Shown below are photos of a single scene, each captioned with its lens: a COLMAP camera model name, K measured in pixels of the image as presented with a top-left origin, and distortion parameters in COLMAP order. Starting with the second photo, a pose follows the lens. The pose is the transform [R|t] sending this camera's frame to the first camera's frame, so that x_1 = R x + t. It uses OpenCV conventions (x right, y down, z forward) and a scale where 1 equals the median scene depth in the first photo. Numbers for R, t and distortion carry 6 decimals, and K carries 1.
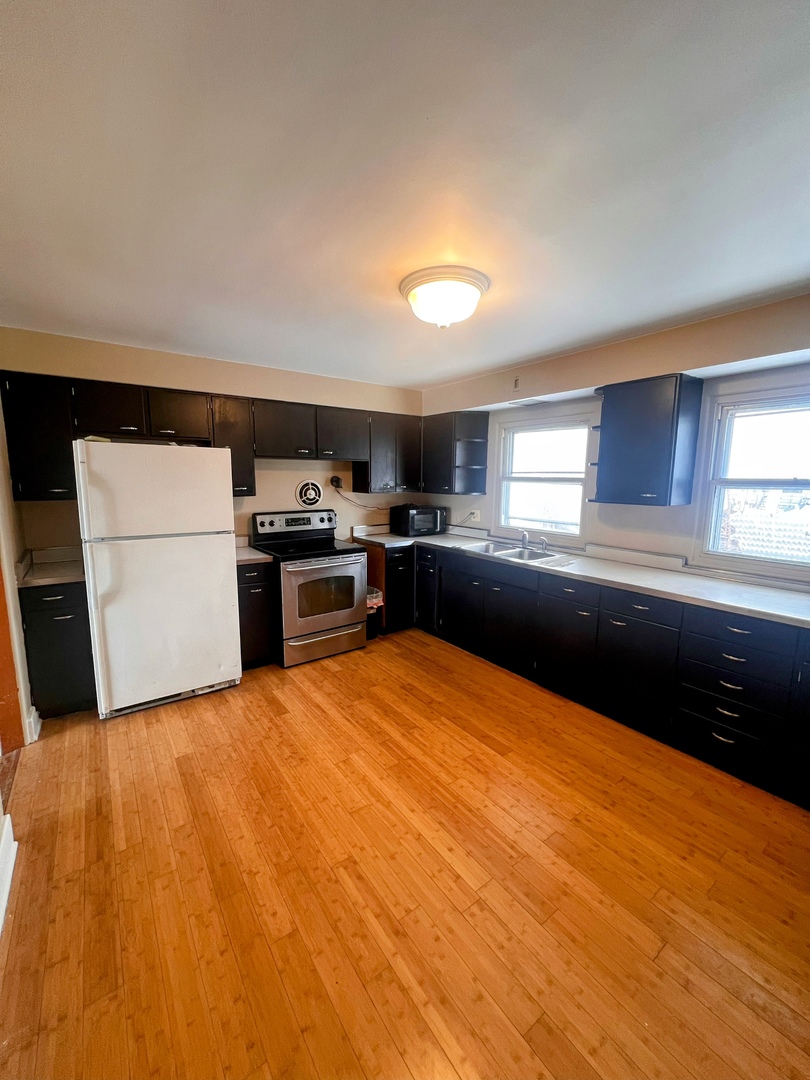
lens RADIAL K [[431.9, 0, 403.8], [0, 431.9, 540.1], [0, 0, 1]] dist [-0.002454, -0.000010]
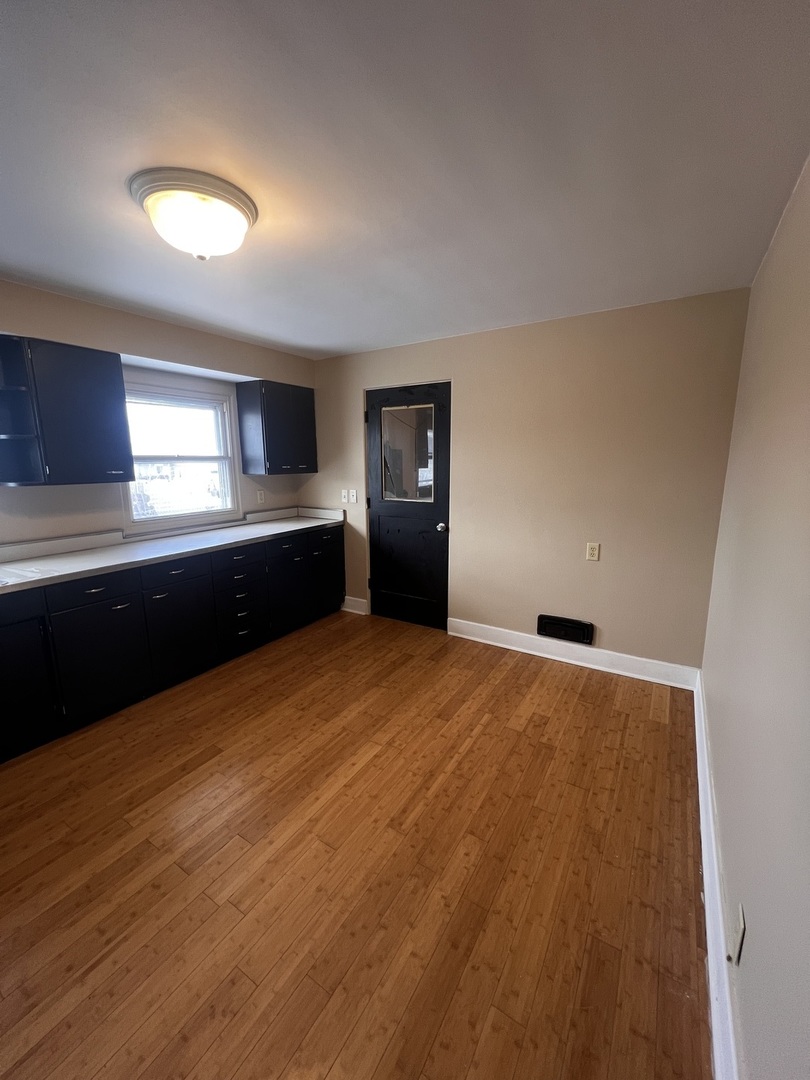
lens RADIAL K [[431.9, 0, 403.8], [0, 431.9, 540.1], [0, 0, 1]] dist [-0.002454, -0.000010]
pose [[-0.378132, -0.177246, 0.908626, -0.942222], [0.134150, 0.960649, 0.243221, -0.162447], [-0.915980, 0.213862, -0.339475, 1.160377]]
